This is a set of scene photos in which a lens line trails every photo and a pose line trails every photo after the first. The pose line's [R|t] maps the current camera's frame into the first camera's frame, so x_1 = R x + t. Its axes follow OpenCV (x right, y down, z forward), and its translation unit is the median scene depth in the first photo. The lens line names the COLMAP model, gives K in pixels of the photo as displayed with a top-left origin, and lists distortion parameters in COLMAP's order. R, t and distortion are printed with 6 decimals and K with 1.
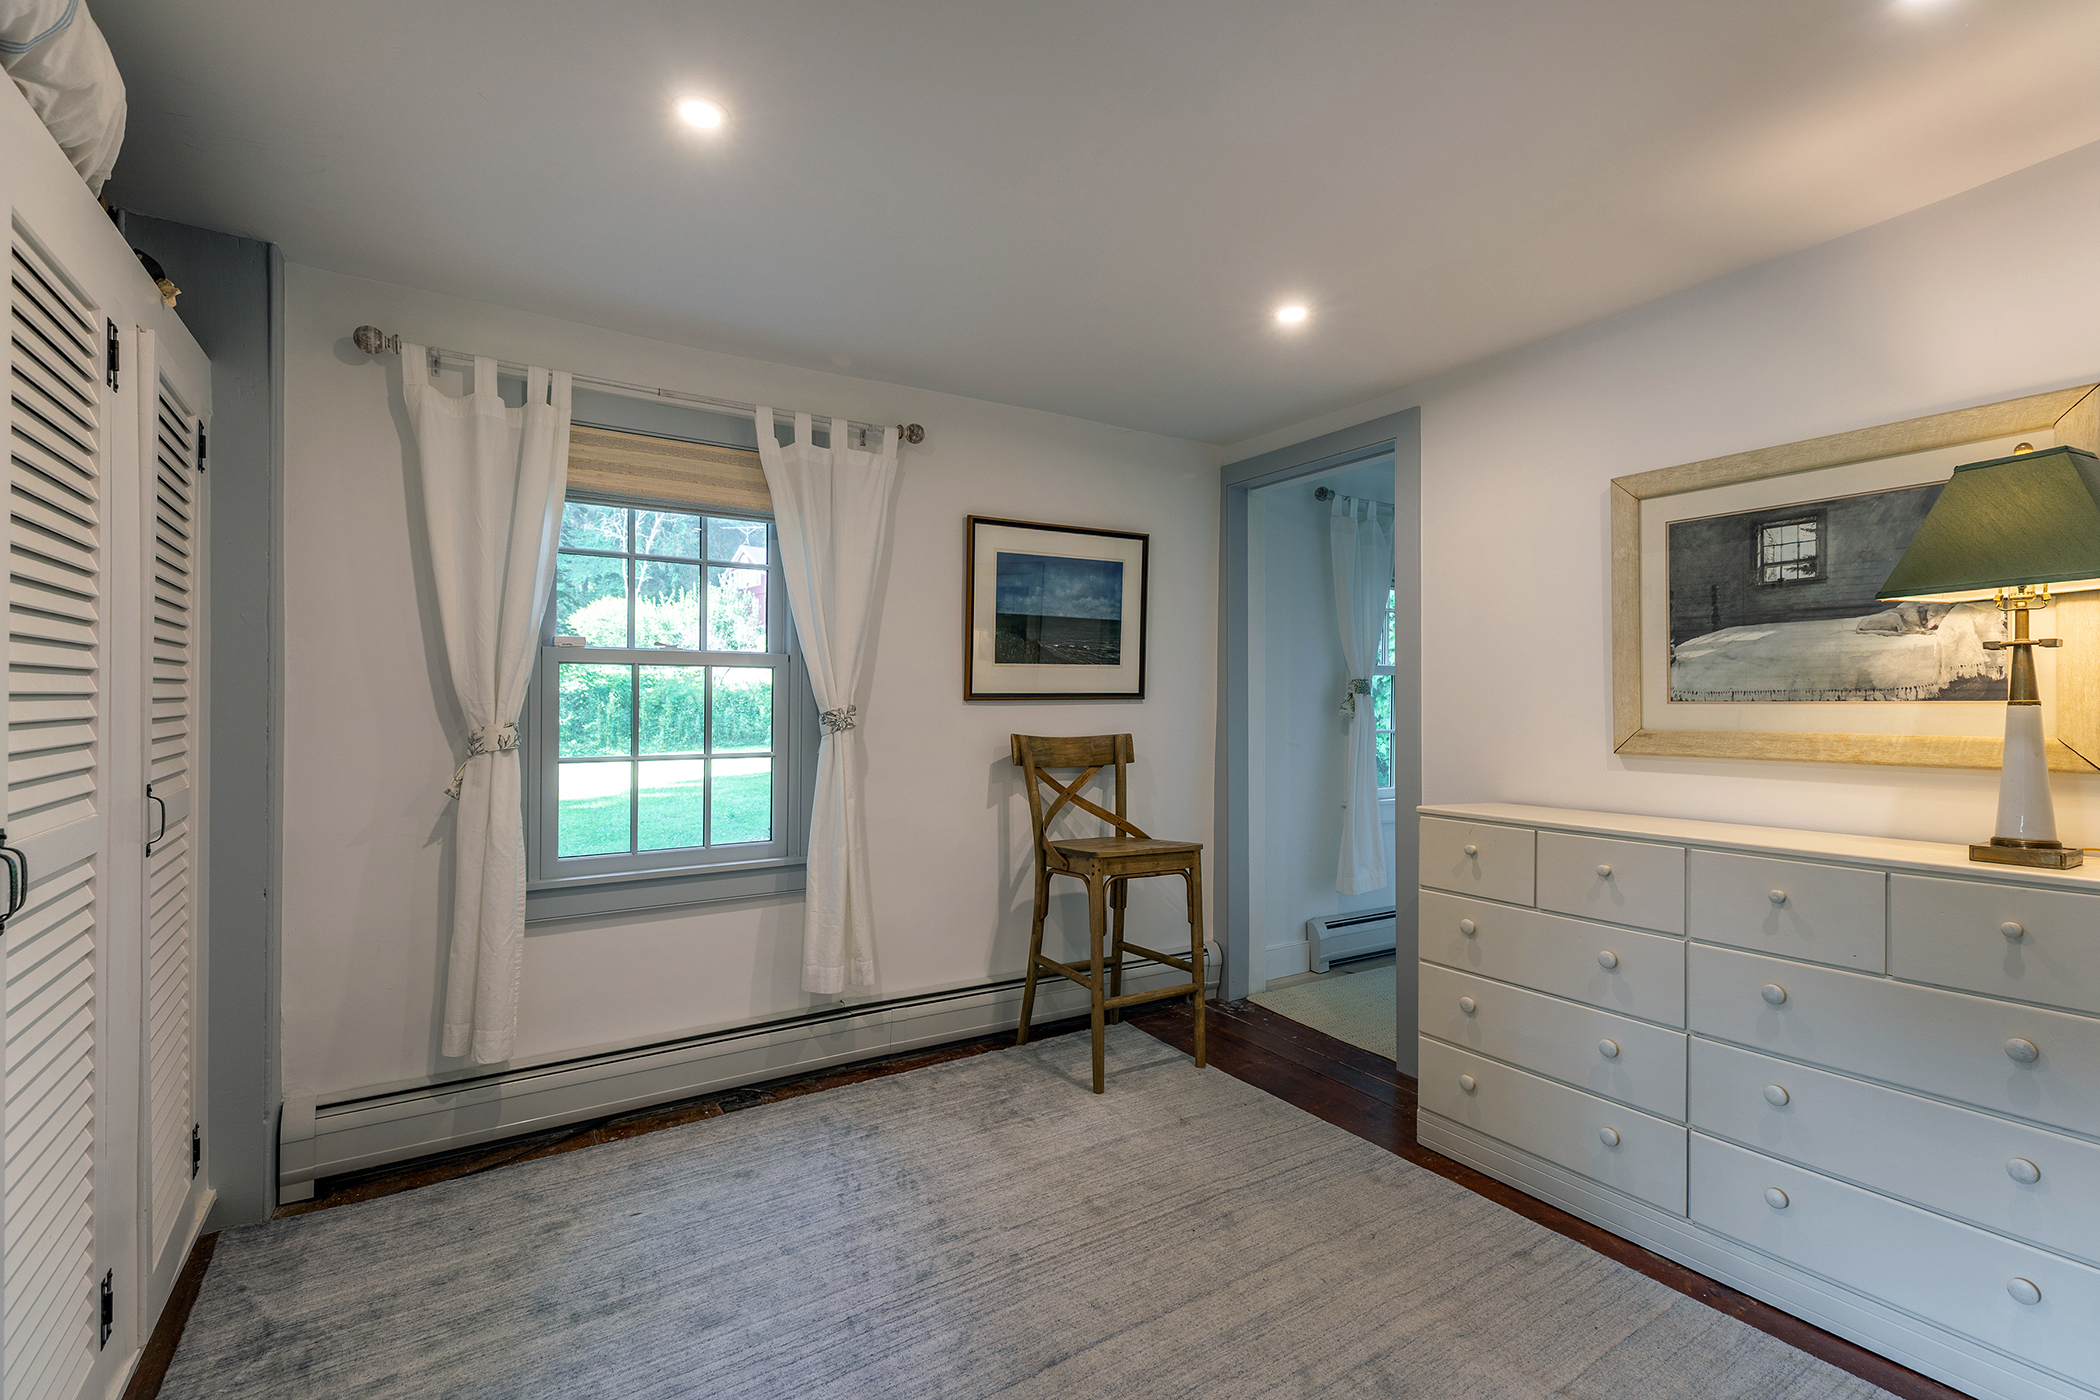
lens RADIAL K [[936.0, 0, 1050.0], [0, 936.0, 700.0], [0, 0, 1]] dist [-0.000265, -0.000056]
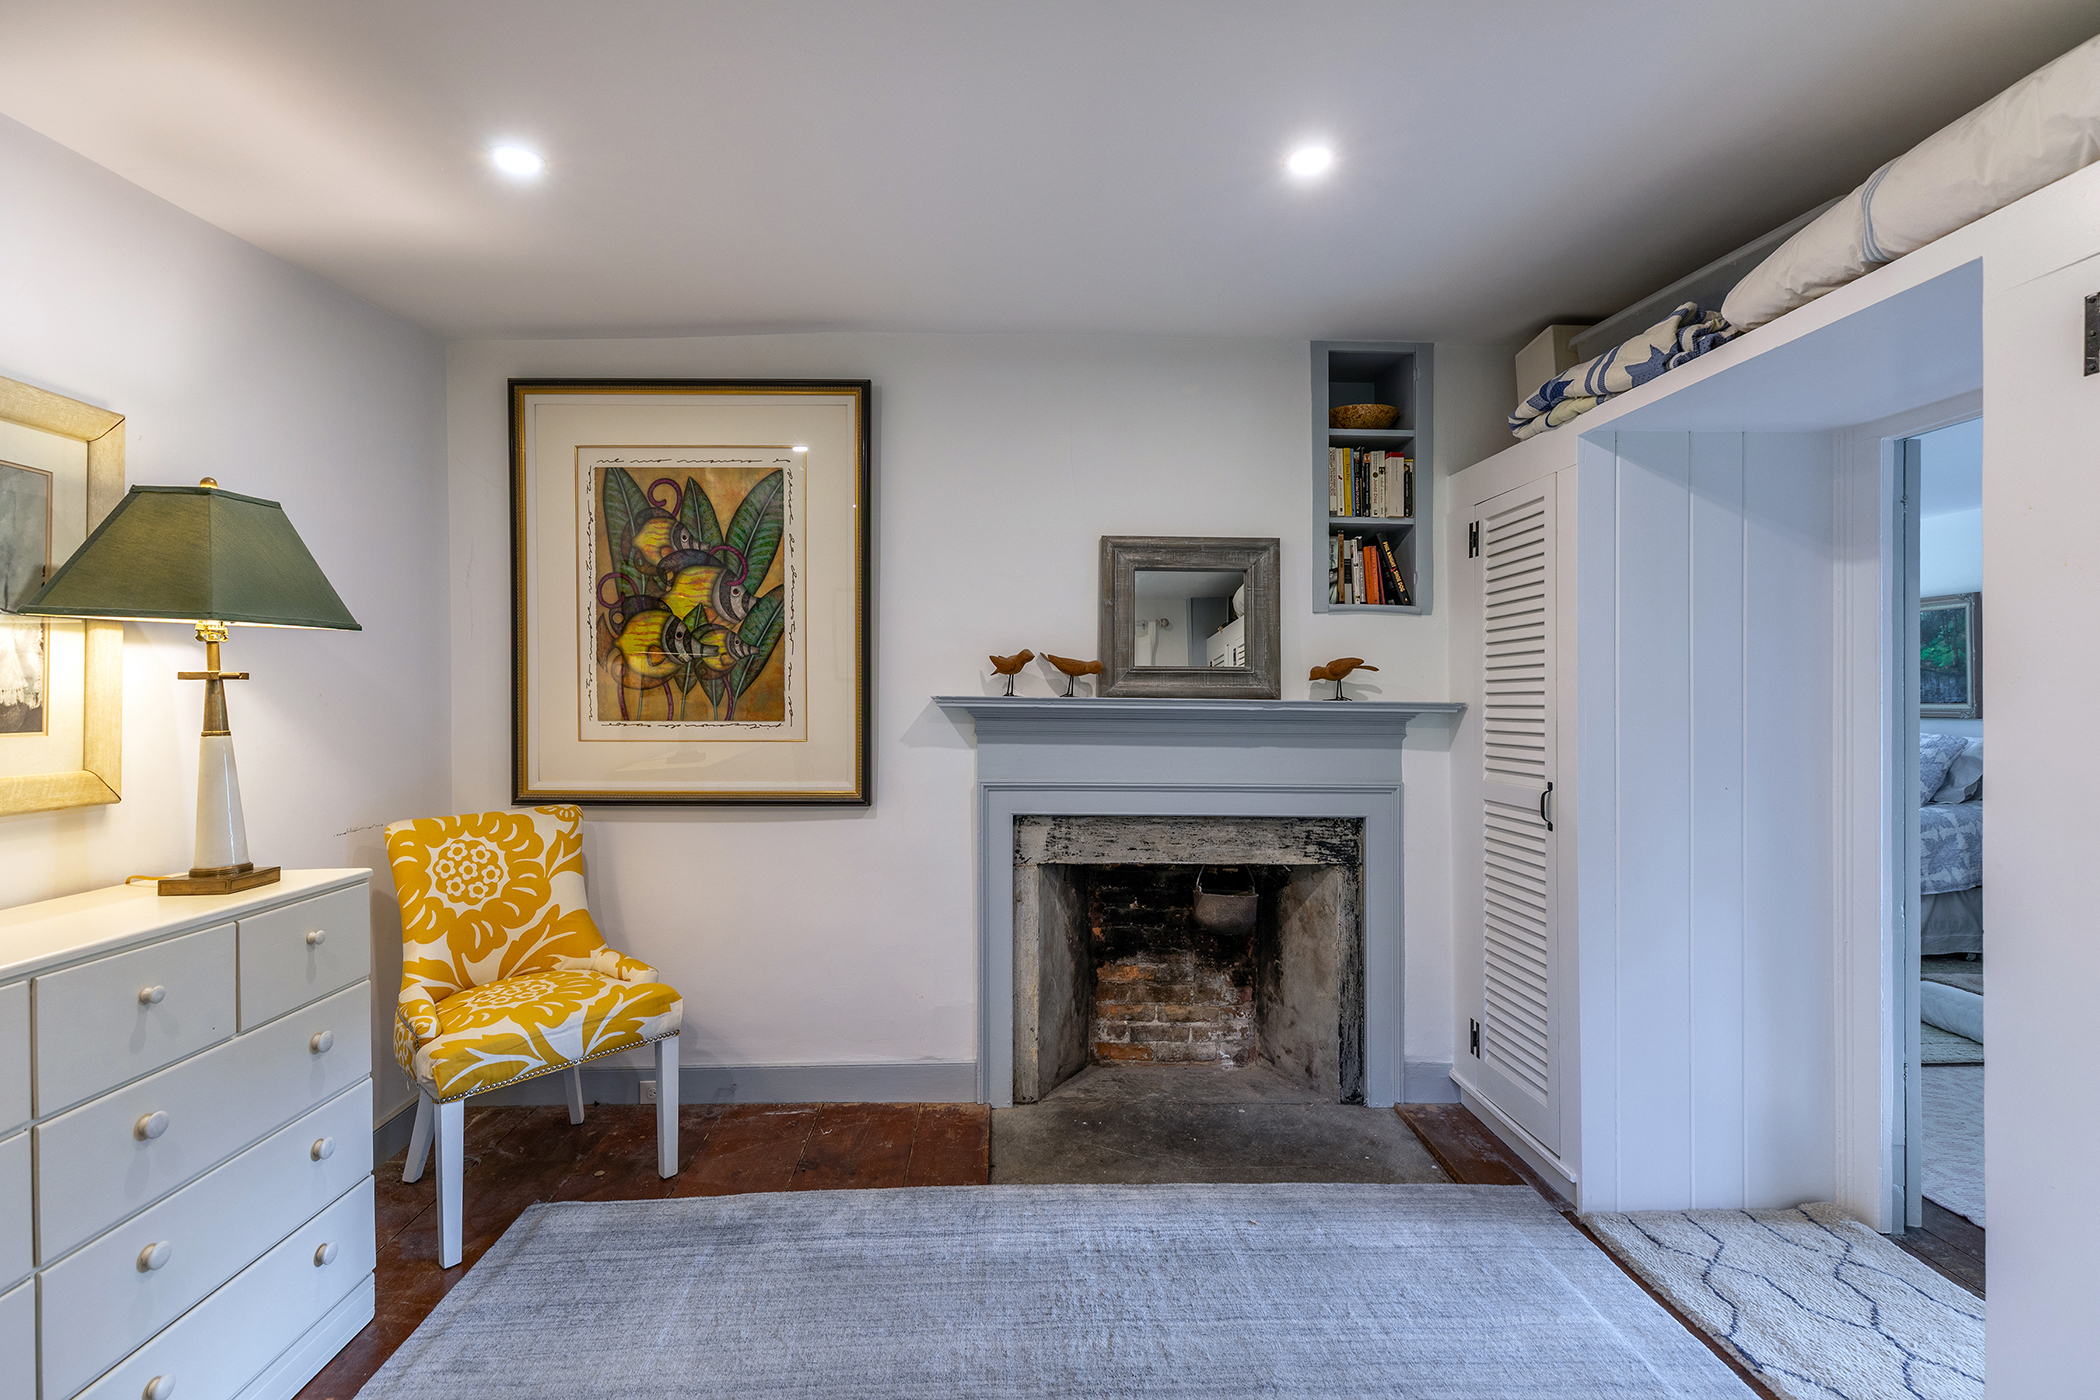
lens RADIAL K [[936.0, 0, 1050.0], [0, 936.0, 700.0], [0, 0, 1]] dist [-0.000265, -0.000056]
pose [[-0.862686, -0.013905, 0.505549, -0.245412], [-0.015741, 0.999876, 0.000639, -0.046127], [-0.505495, -0.007407, -0.862798, 1.314274]]
